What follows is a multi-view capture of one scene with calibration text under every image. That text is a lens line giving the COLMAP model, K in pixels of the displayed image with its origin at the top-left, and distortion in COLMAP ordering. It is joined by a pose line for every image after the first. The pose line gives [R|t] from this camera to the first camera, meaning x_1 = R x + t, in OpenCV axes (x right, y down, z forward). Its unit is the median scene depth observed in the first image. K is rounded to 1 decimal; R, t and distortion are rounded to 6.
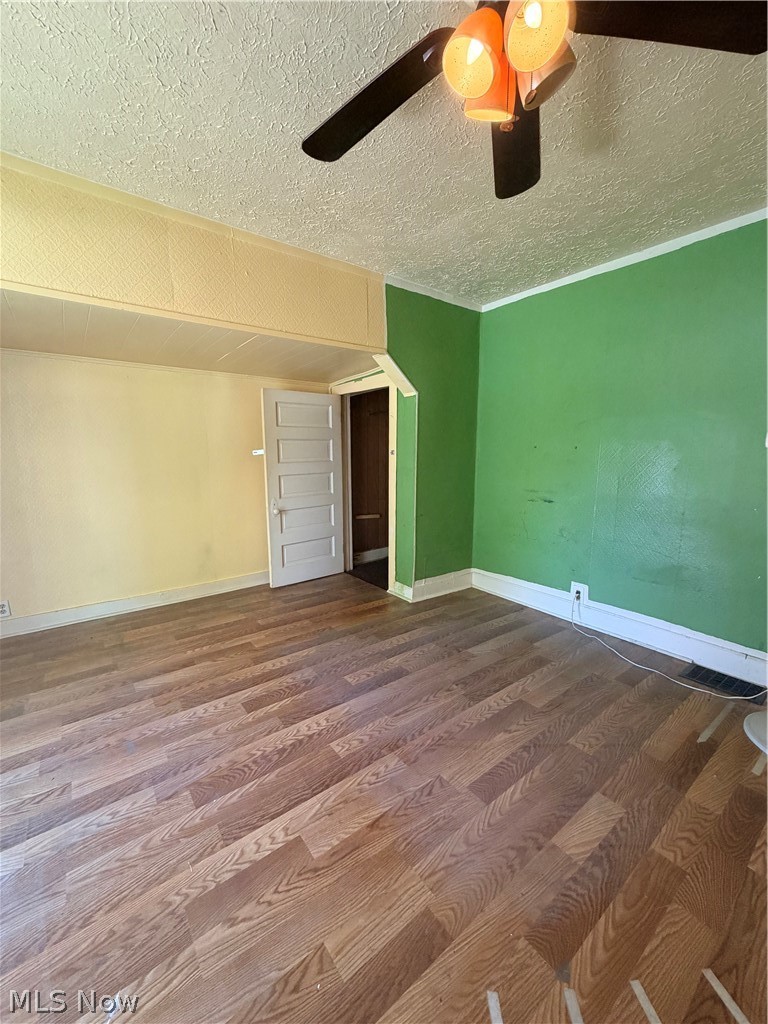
lens RADIAL K [[409.5, 0, 381.9], [0, 409.5, 508.8], [0, 0, 1]] dist [0.000632, 0.000134]
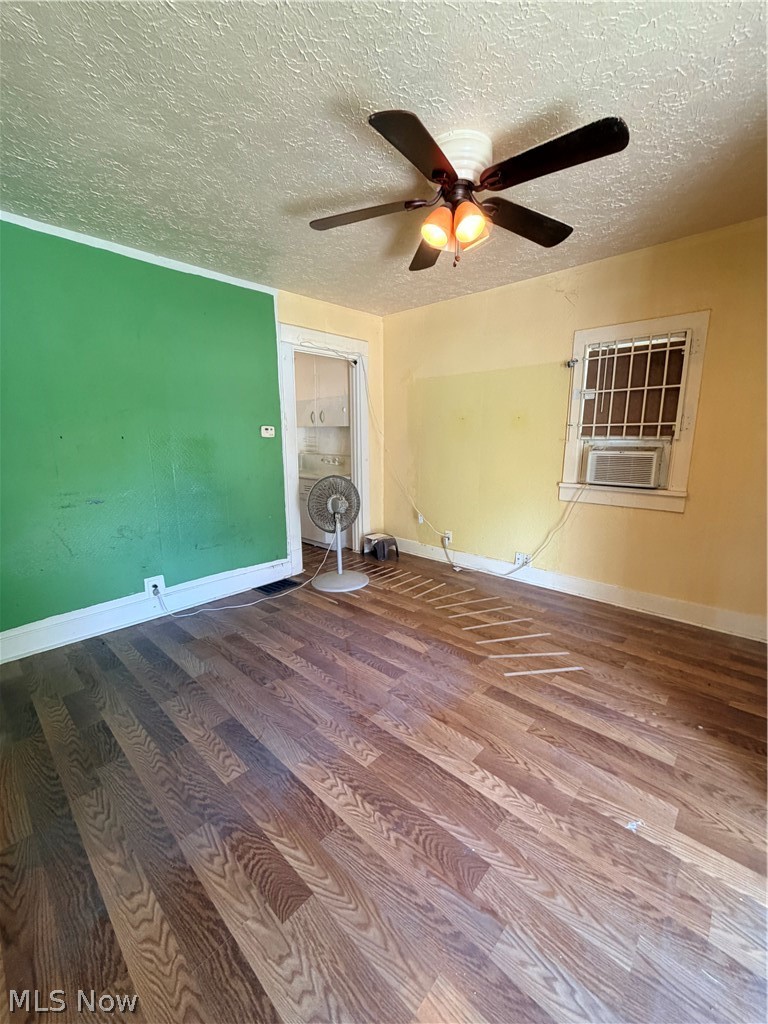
lens RADIAL K [[409.5, 0, 381.9], [0, 409.5, 509.3], [0, 0, 1]] dist [0.000632, 0.000134]
pose [[-0.169018, -0.172306, 0.970435, -0.698643], [0.151428, 0.968370, 0.198313, -0.113153], [-0.973911, 0.180470, -0.137580, 0.756828]]
